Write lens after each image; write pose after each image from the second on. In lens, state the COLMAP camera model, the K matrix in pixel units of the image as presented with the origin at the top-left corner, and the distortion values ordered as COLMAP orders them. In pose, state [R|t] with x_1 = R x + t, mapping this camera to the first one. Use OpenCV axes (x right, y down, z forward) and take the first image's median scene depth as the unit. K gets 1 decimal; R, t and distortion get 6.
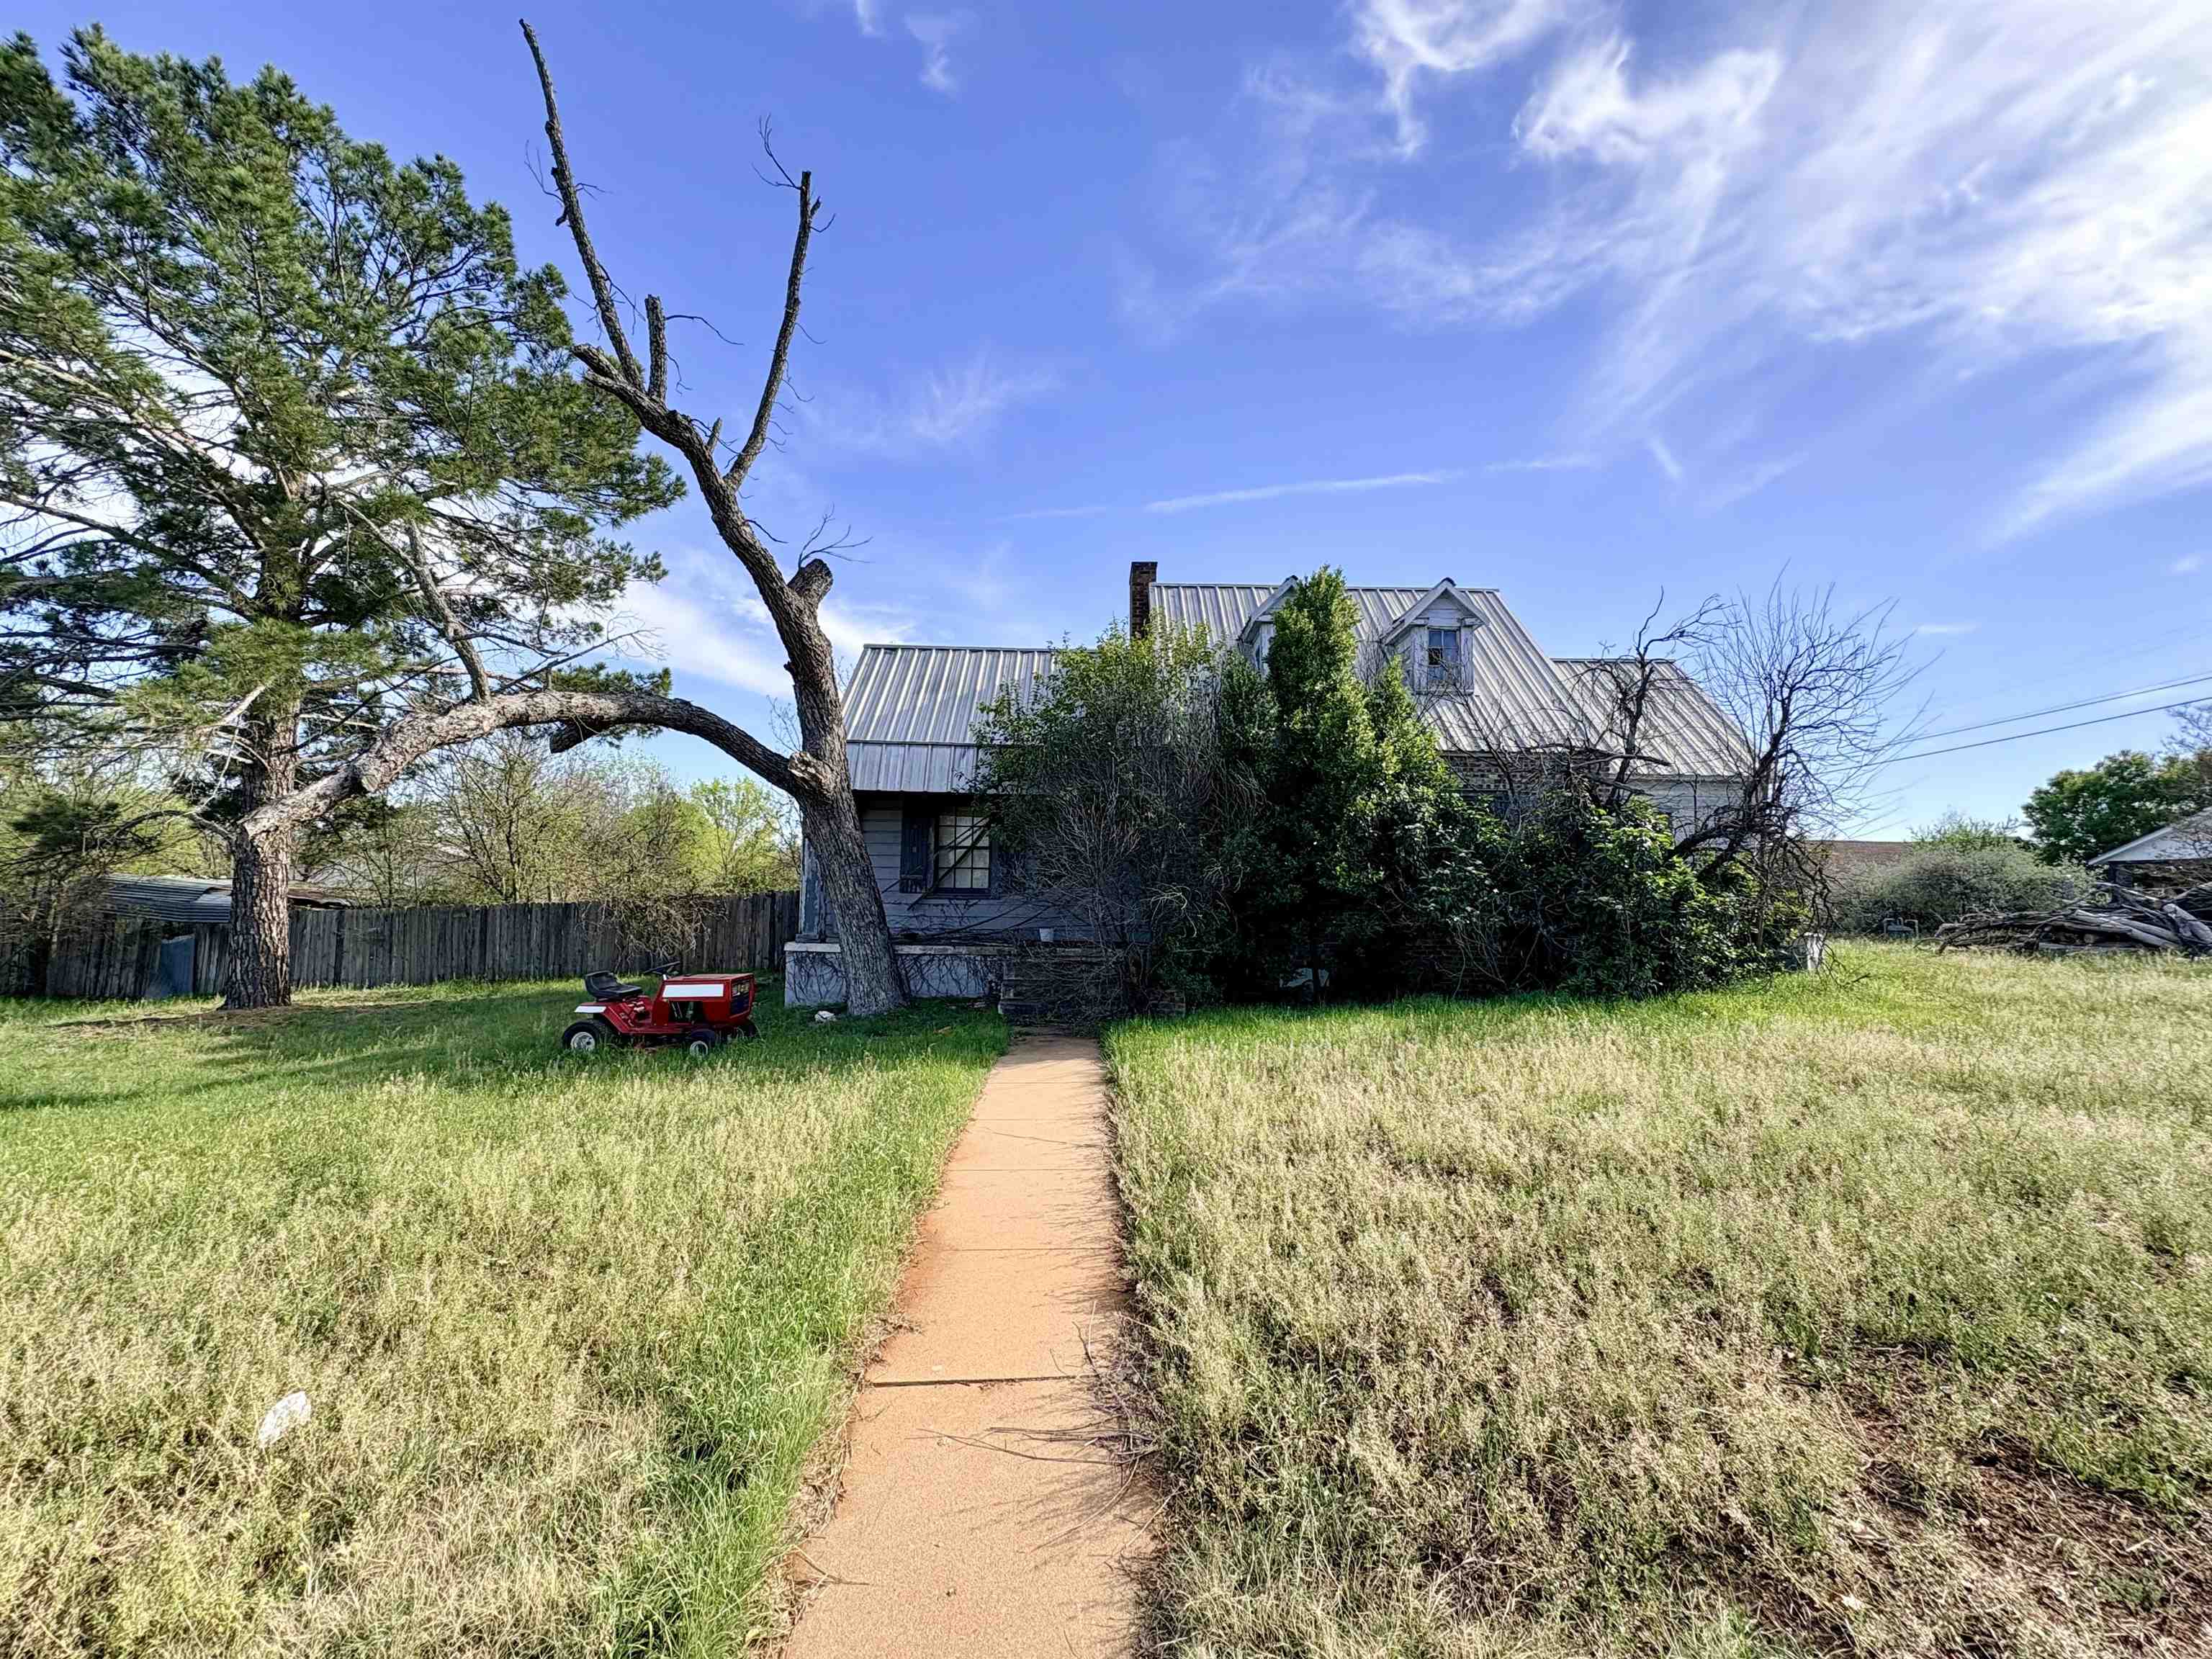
lens RADIAL K [[880.9, 0, 1118.2], [0, 880.9, 846.0], [0, 0, 1]] dist [-0.001028, 0.000558]
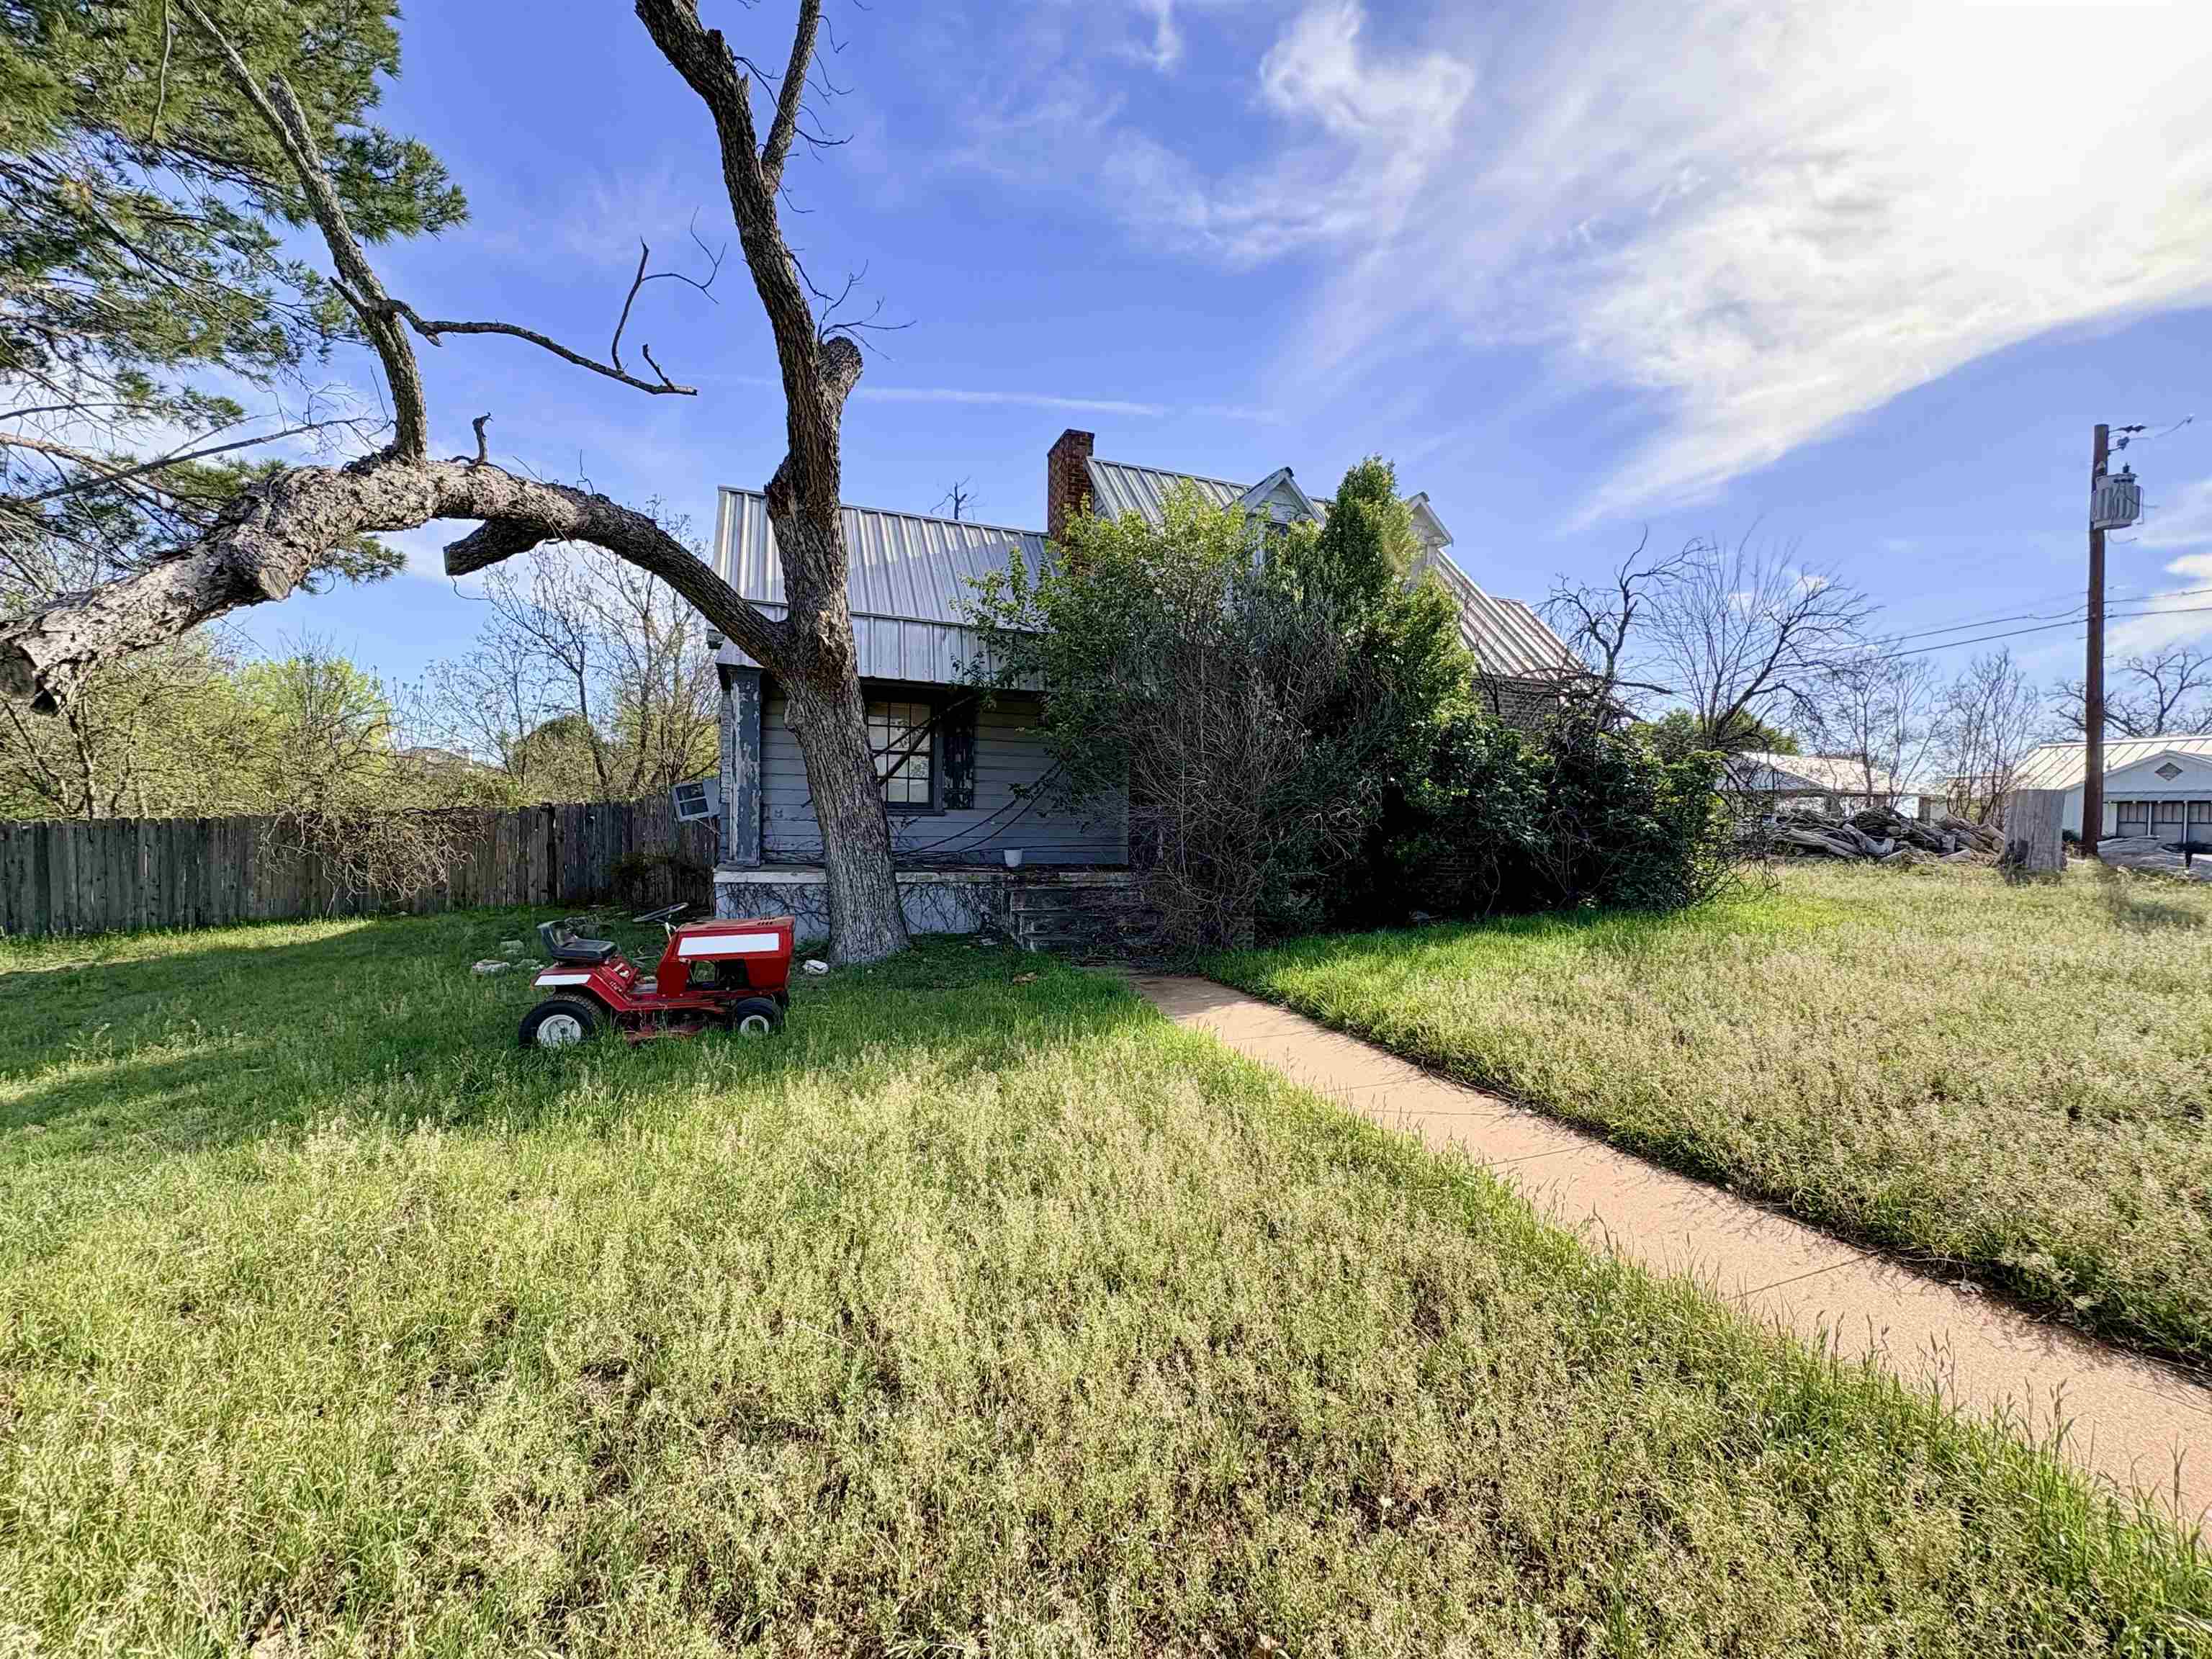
lens RADIAL K [[880.9, 0, 1111.2], [0, 880.9, 825.2], [0, 0, 1]] dist [-0.001028, 0.000558]
pose [[0.938564, 0.001375, 0.345102, -0.066821], [-0.024899, 0.997656, 0.063741, 0.003066], [-0.344205, -0.068418, 0.936398, 0.039531]]
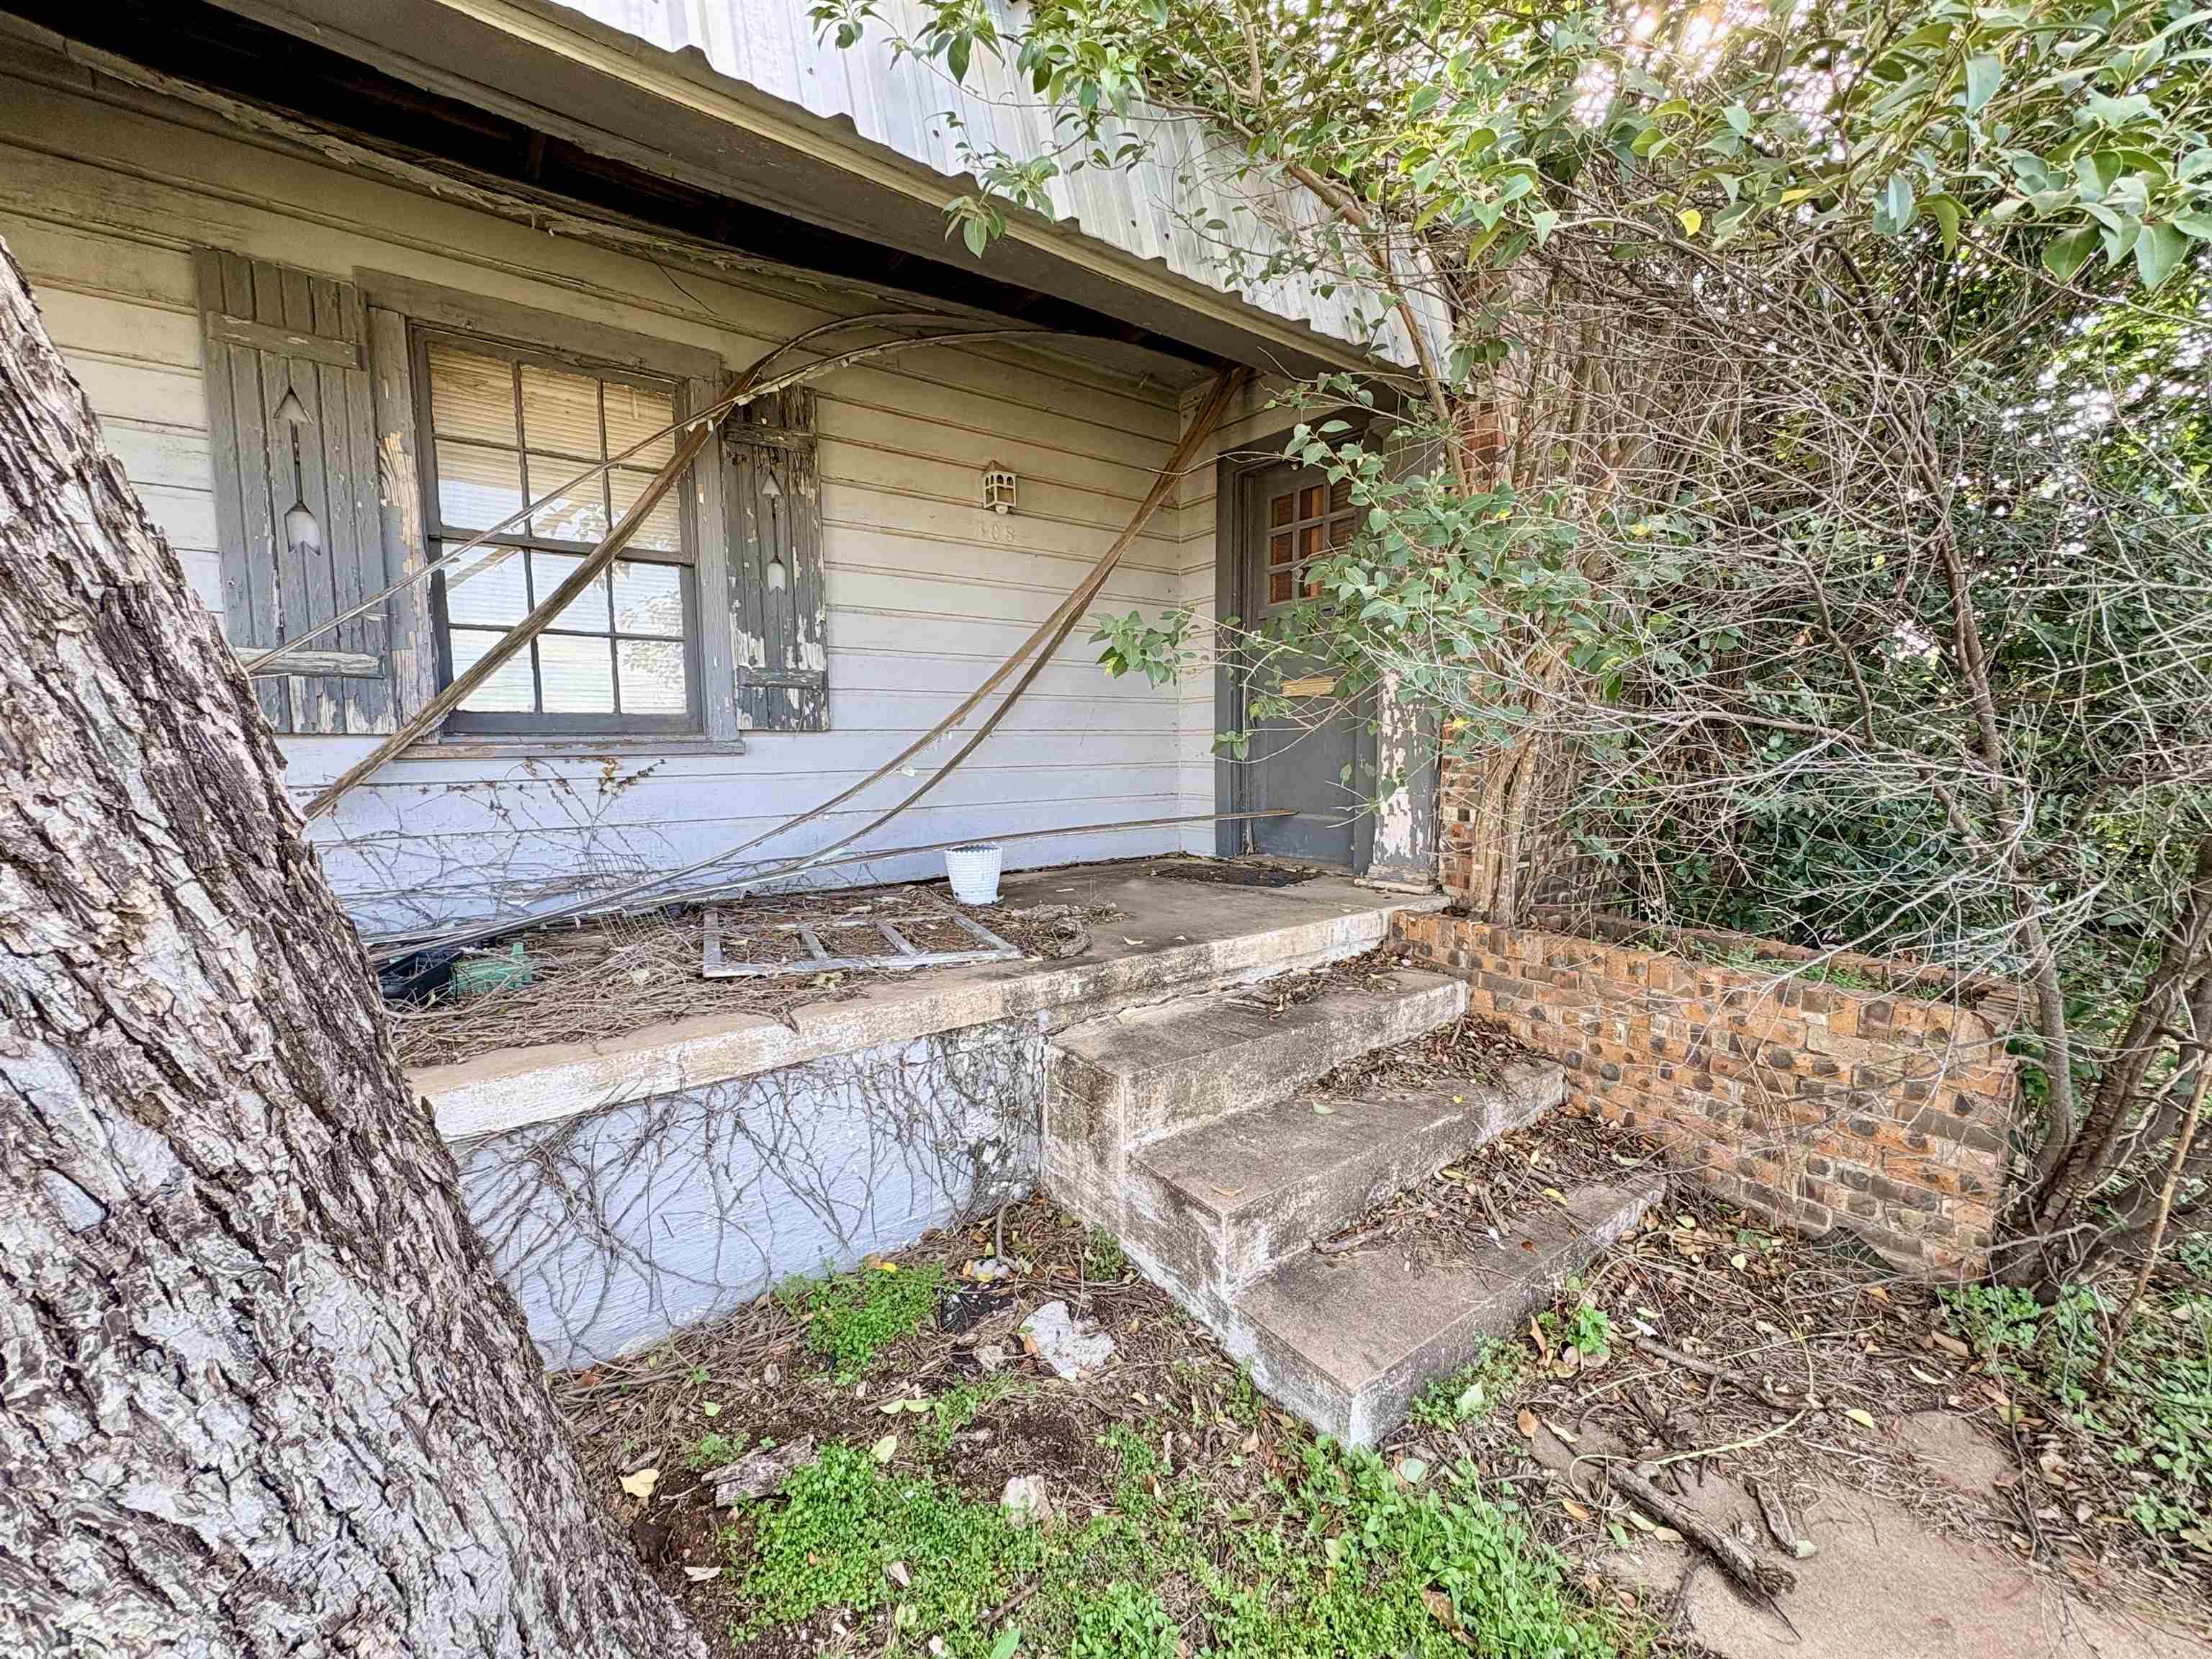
lens RADIAL K [[880.9, 0, 1097.8], [0, 880.9, 826.7], [0, 0, 1]] dist [-0.001028, 0.000558]
pose [[0.821793, -0.077795, 0.564450, -0.048826], [-0.005660, 0.989472, 0.144615, 0.010398], [-0.569758, -0.122039, 0.812701, 0.173284]]
